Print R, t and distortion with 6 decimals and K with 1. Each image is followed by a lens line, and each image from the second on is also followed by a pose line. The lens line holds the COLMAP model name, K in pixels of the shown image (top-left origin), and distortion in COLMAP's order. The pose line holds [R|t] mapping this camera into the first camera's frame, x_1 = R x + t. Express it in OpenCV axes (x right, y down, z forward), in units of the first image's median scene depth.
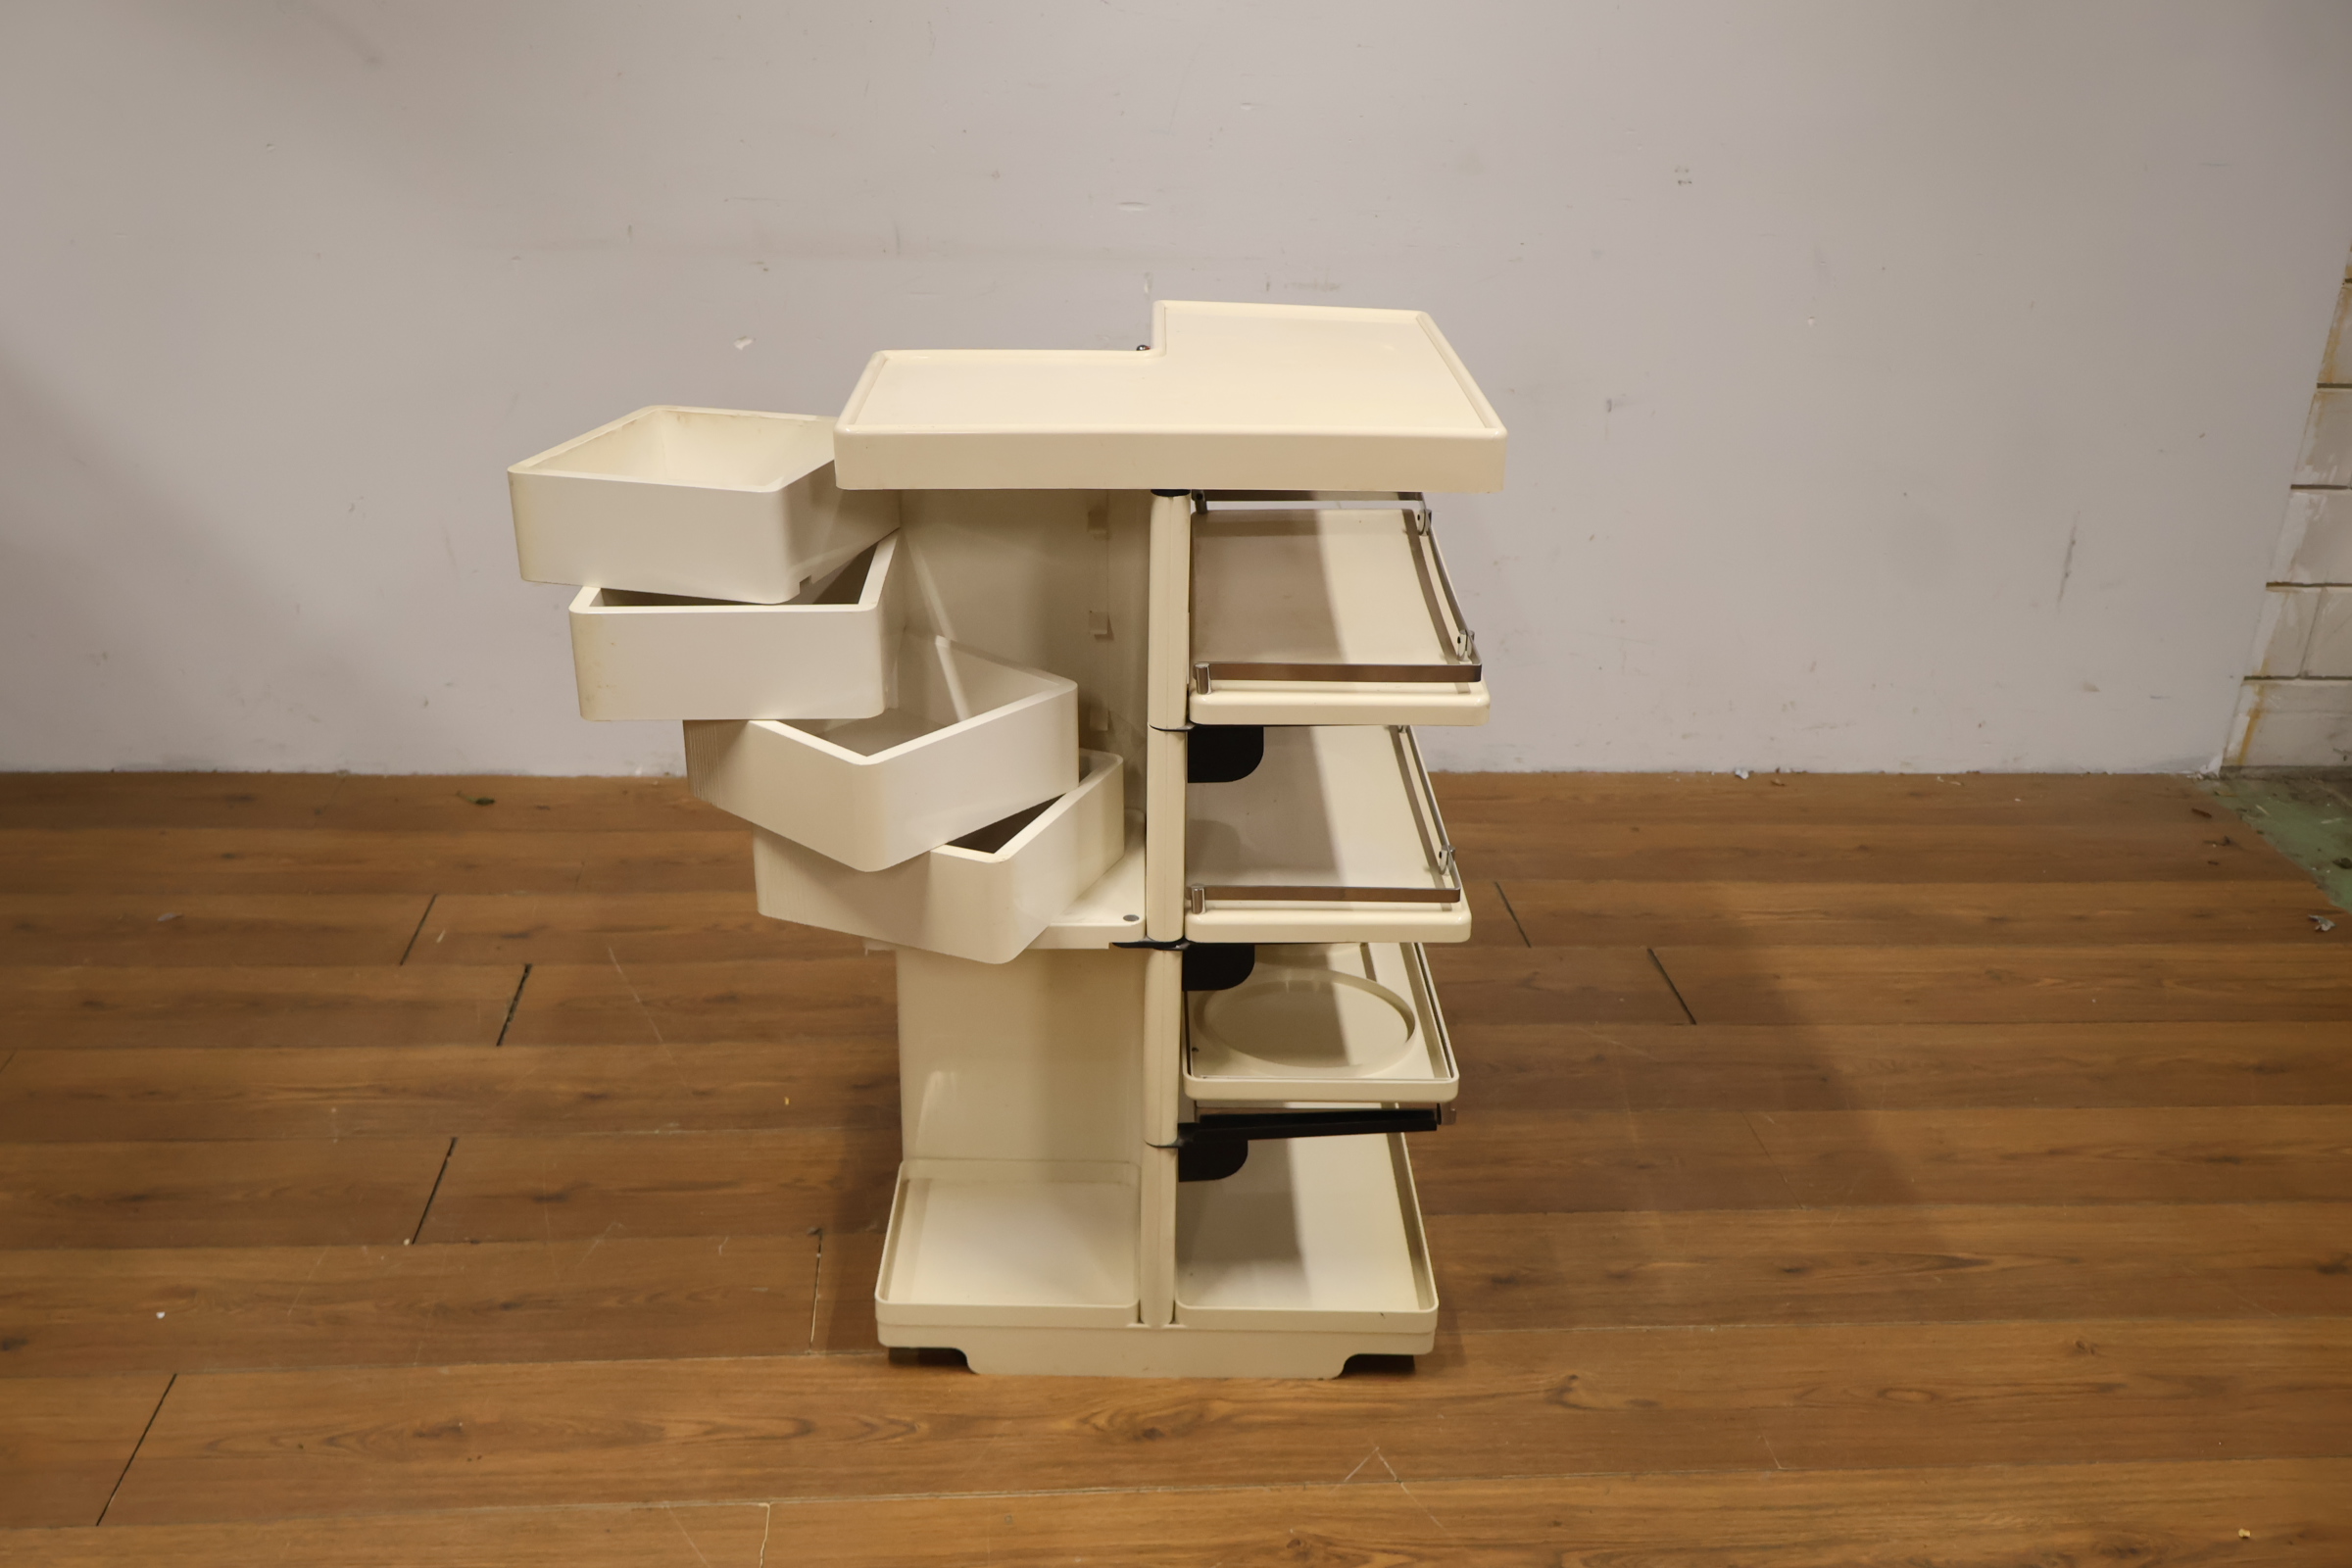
lens RADIAL K [[2272.3, 0, 1166.5], [0, 2272.3, 779.9], [0, 0, 1]] dist [0.008652, -0.000382]
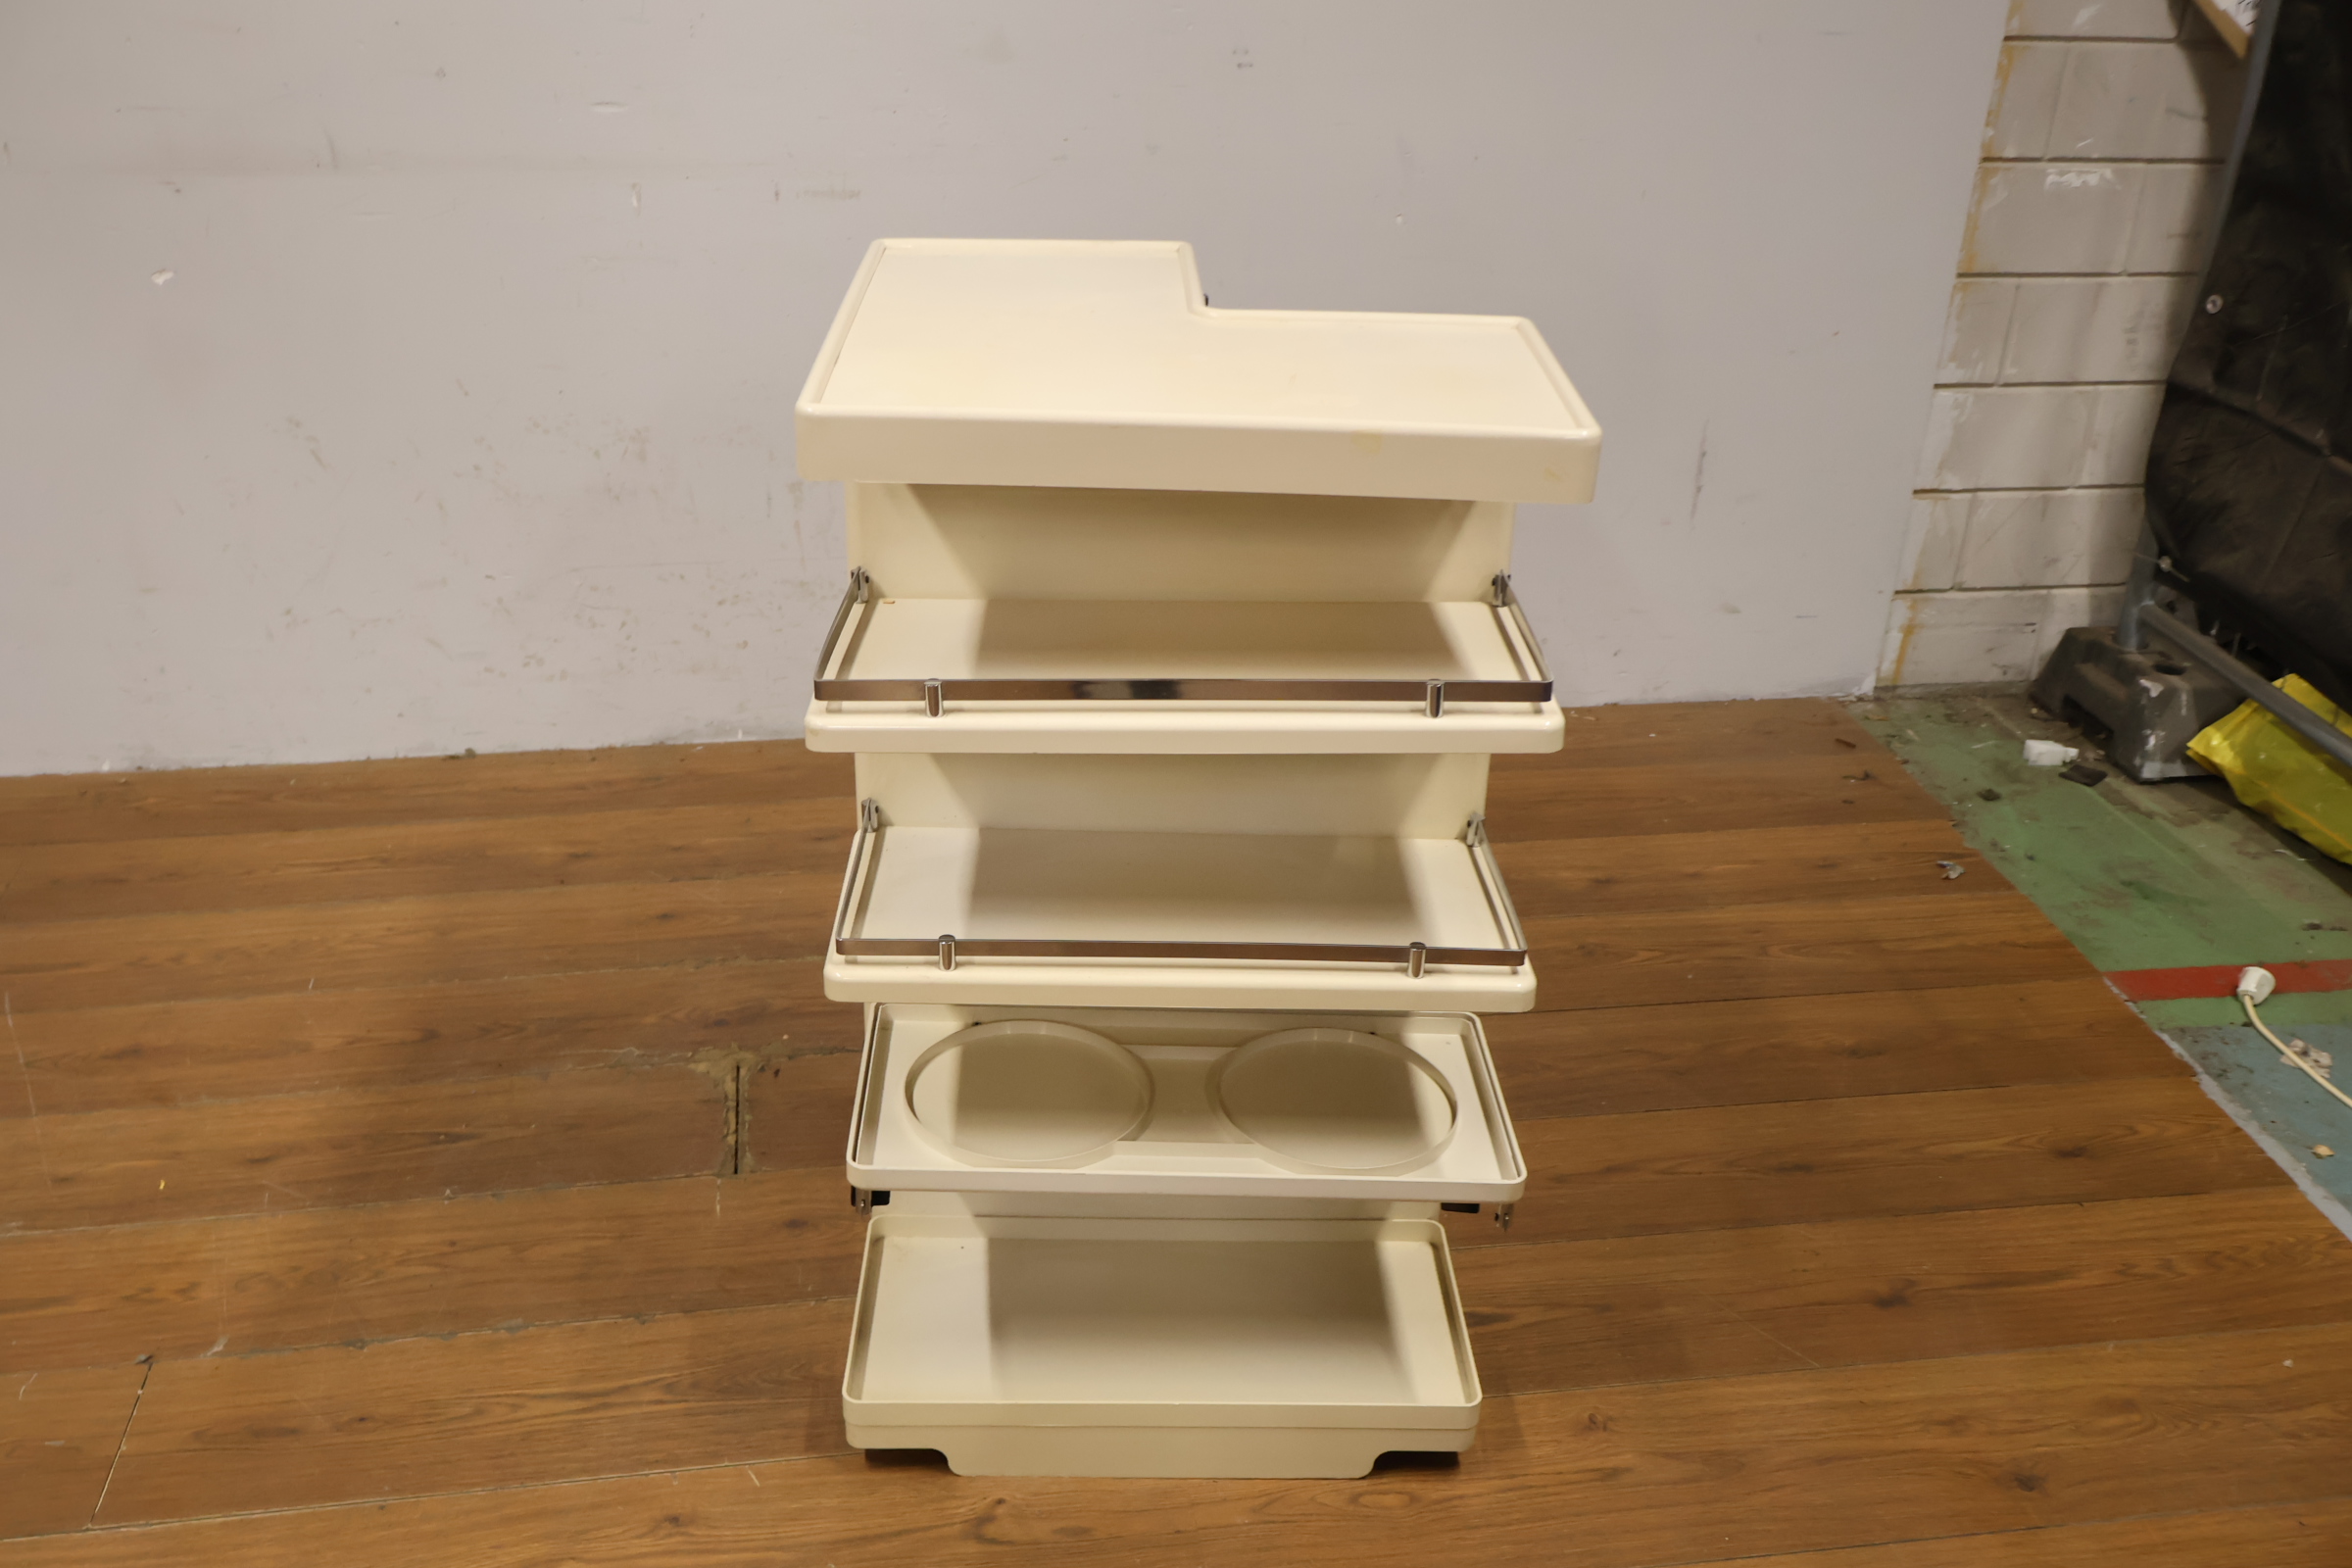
lens RADIAL K [[2226.0, 0, 1196.4], [0, 2226.0, 790.4], [0, 0, 1]] dist [0.002574, 0.001063]
pose [[0.997530, -0.039432, 0.058123, 0.170161], [0.035079, 0.996634, 0.074091, -0.053211], [-0.060848, -0.071869, 0.995556, 0.136082]]
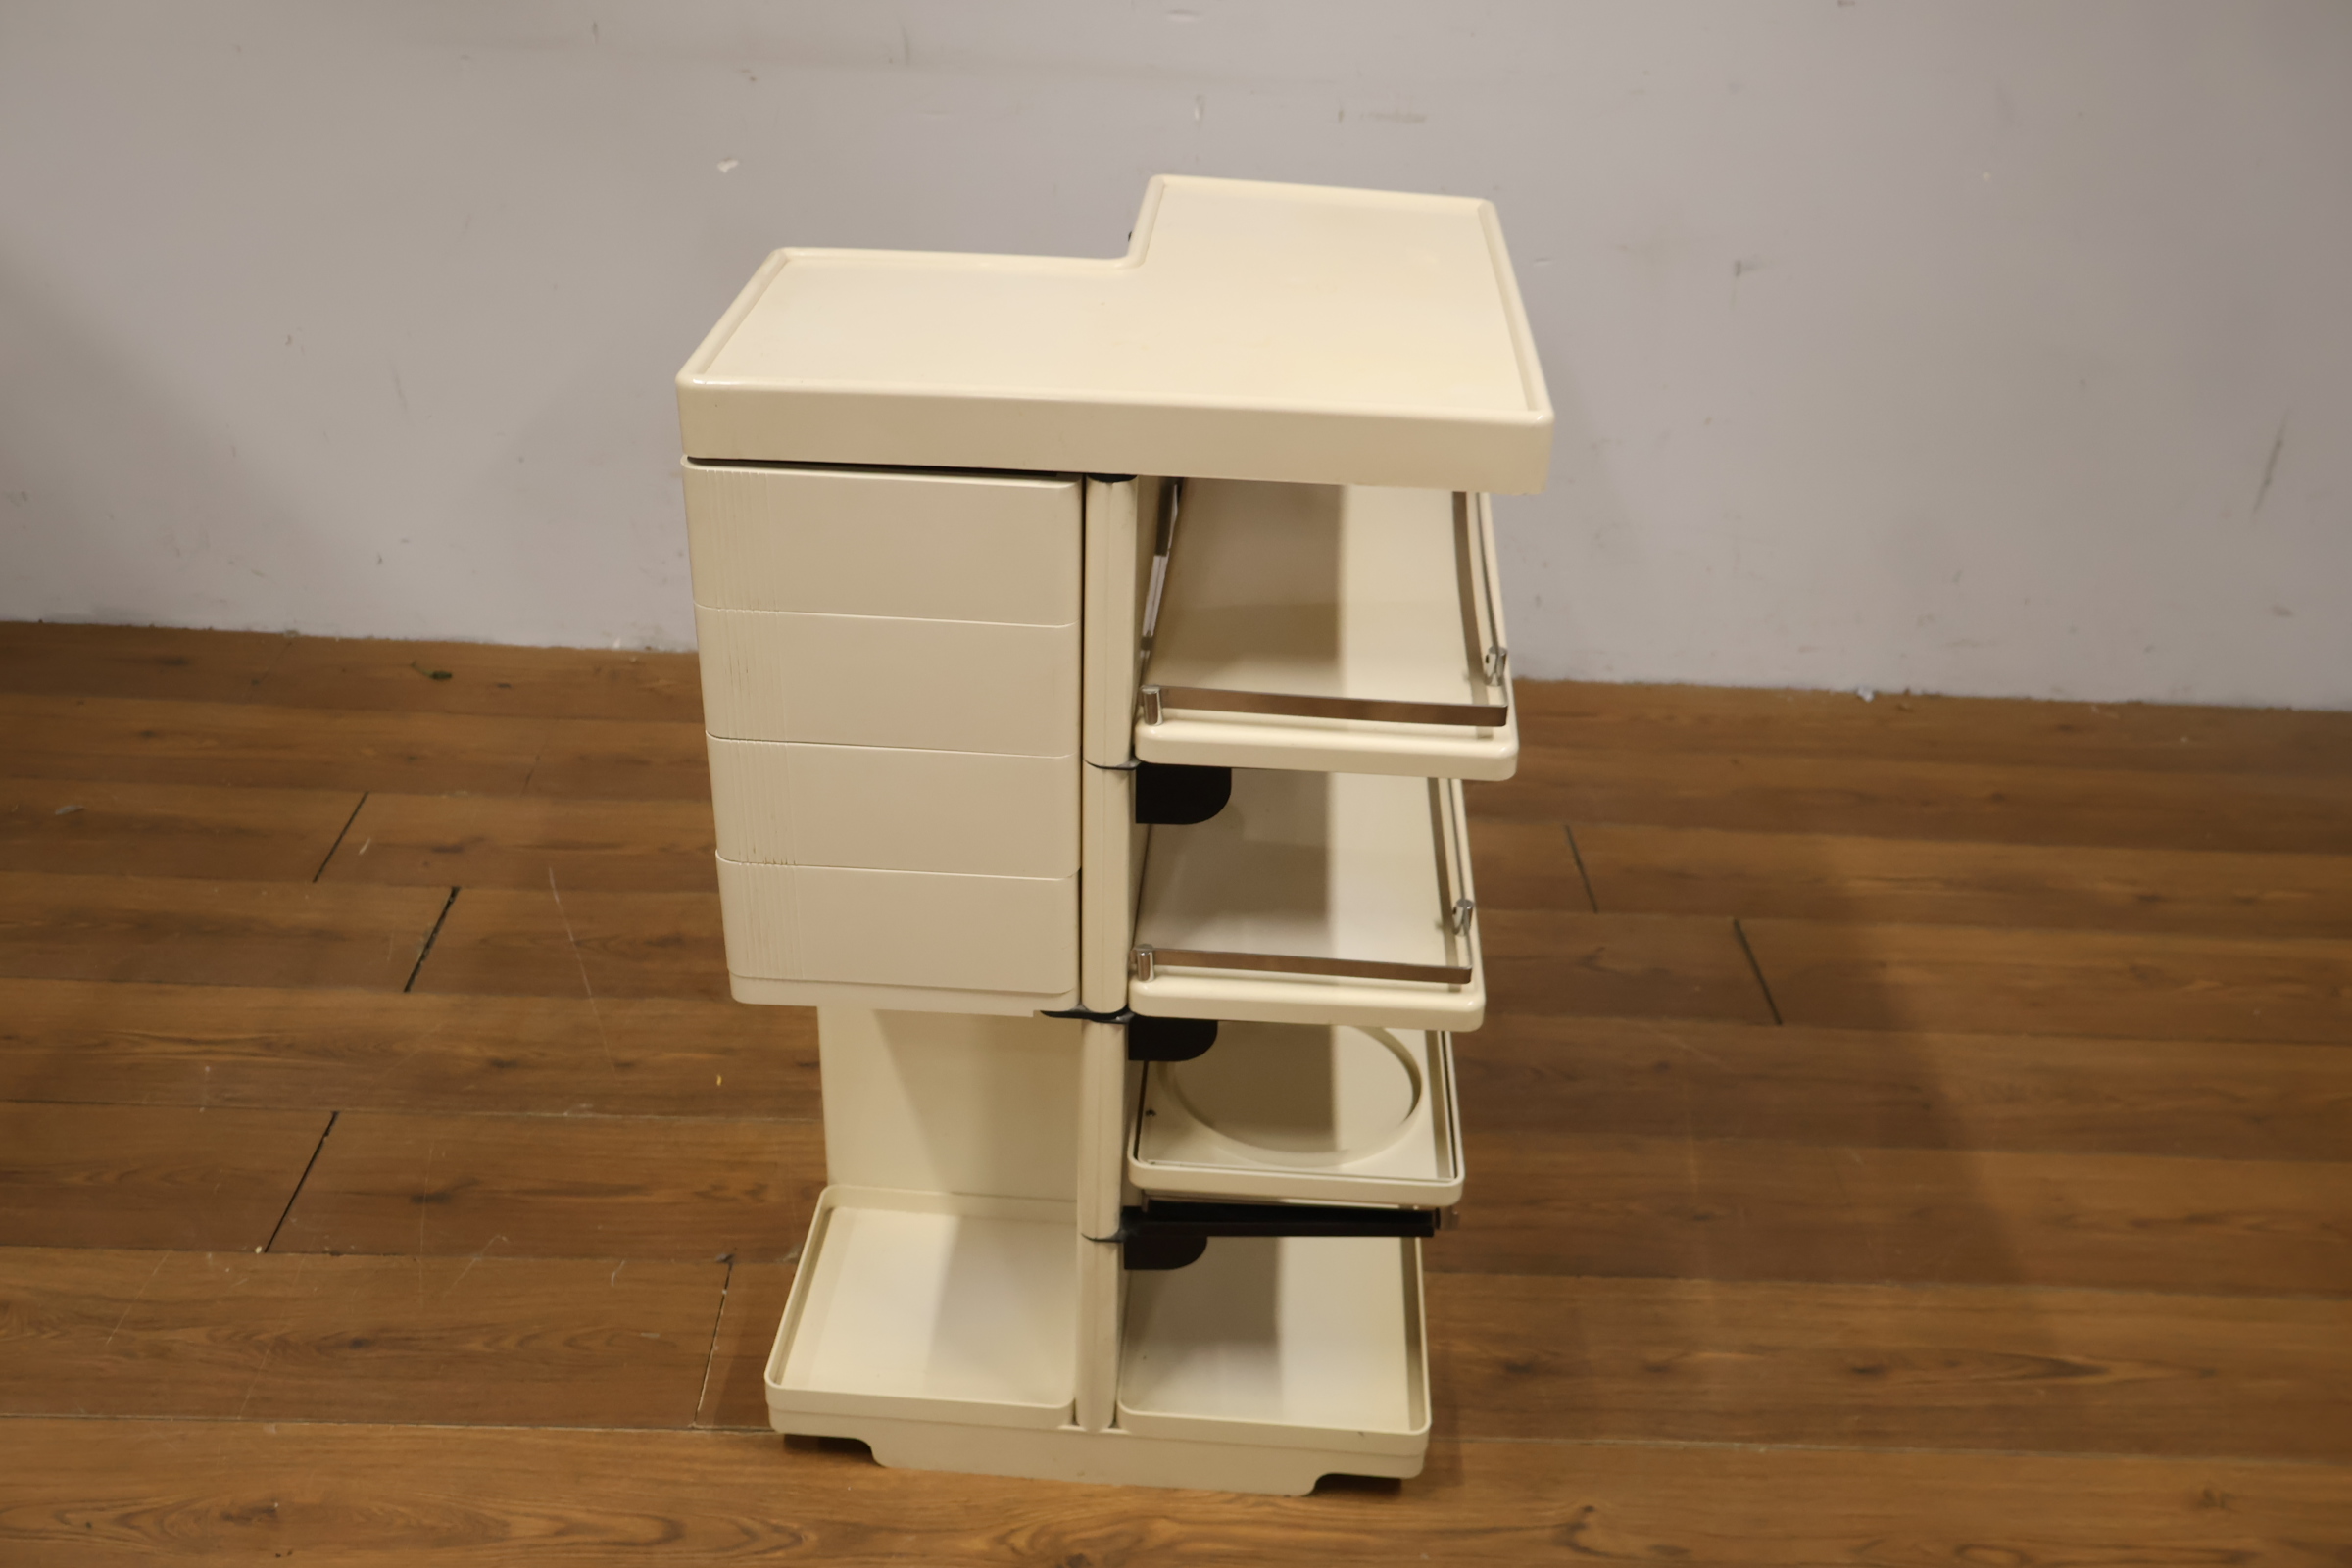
lens RADIAL K [[2243.2, 0, 1178.4], [0, 2243.2, 779.4], [0, 0, 1]] dist [0.006278, -0.005873]
pose [[0.997498, 0.046488, -0.053260, 0.046726], [-0.040049, 0.992423, 0.116156, -0.075822], [0.058256, -0.113732, 0.991802, 0.157075]]
